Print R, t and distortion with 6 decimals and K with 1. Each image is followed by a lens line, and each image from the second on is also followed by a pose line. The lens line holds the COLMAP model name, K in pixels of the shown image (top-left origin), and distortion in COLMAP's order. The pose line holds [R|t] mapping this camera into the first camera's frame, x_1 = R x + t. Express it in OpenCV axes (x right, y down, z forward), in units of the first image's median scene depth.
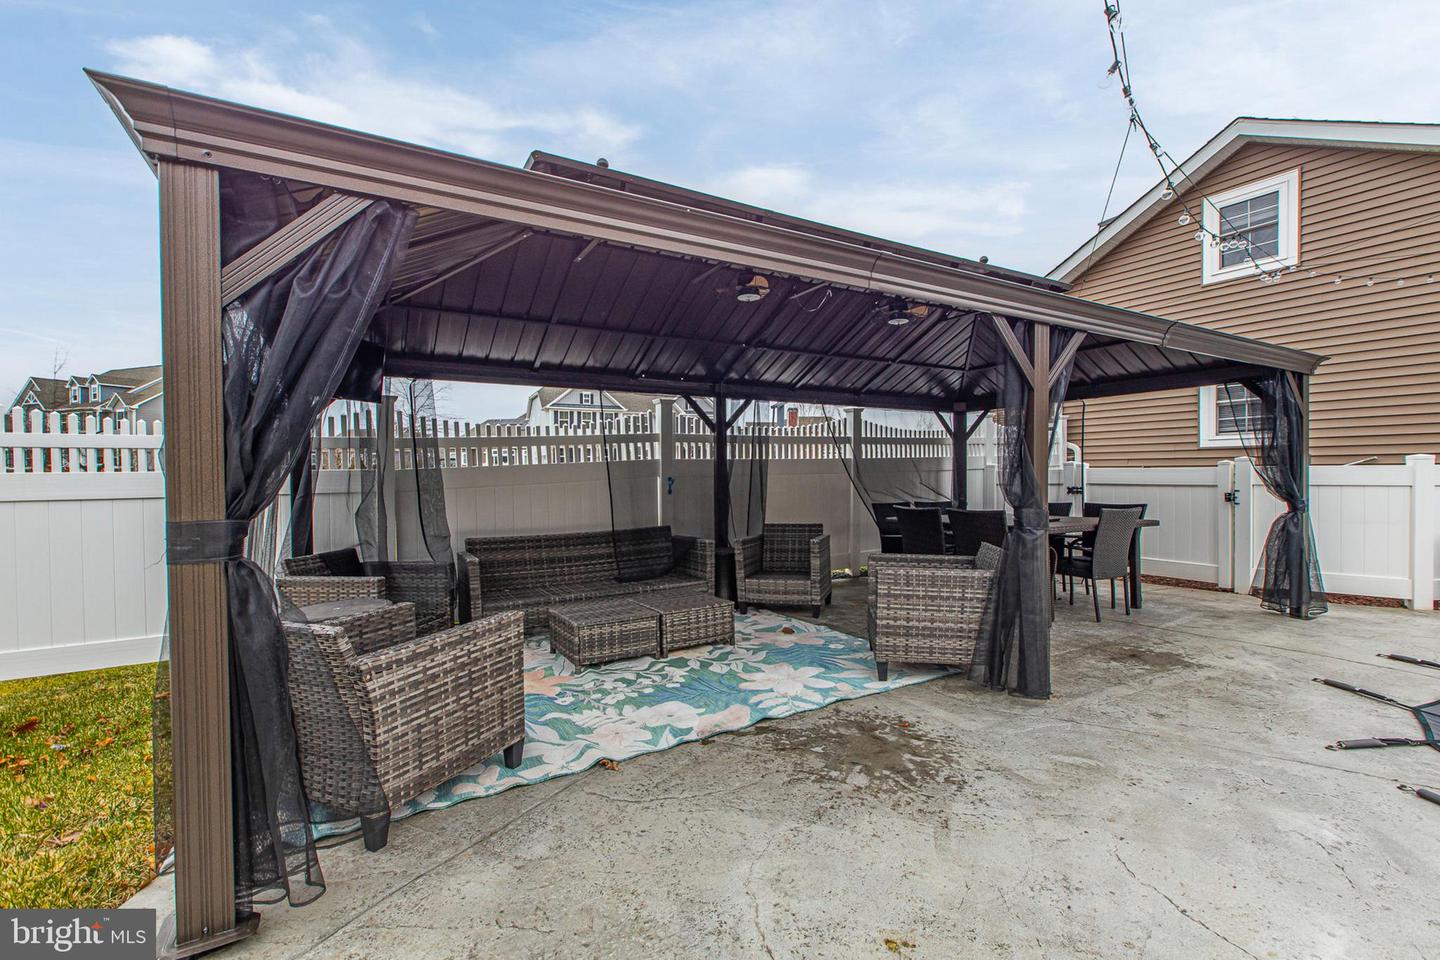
lens RADIAL K [[657.2, 0, 719.3], [0, 657.2, 480.8], [0, 0, 1]] dist [-0.000627, -0.000178]
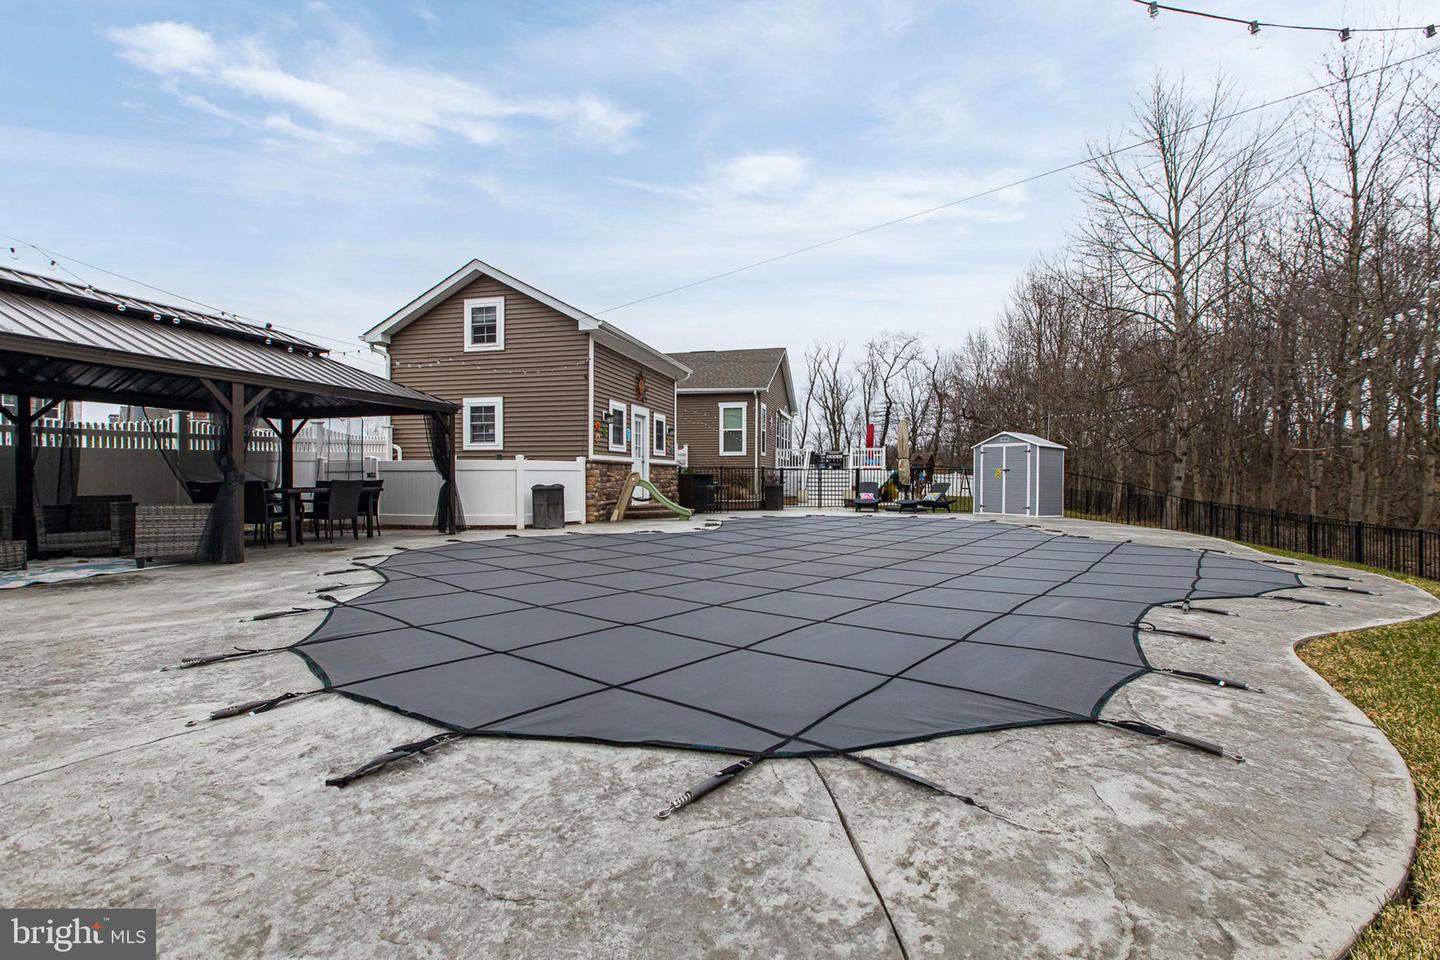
lens RADIAL K [[623.9, 0, 720.6], [0, 623.9, 478.1], [0, 0, 1]] dist [-0.010306, 0.000548]
pose [[0.688105, -0.000538, 0.725611, 0.060778], [0.004391, 0.999985, -0.003422, 0.036498], [-0.725598, 0.005540, 0.688096, -0.726825]]
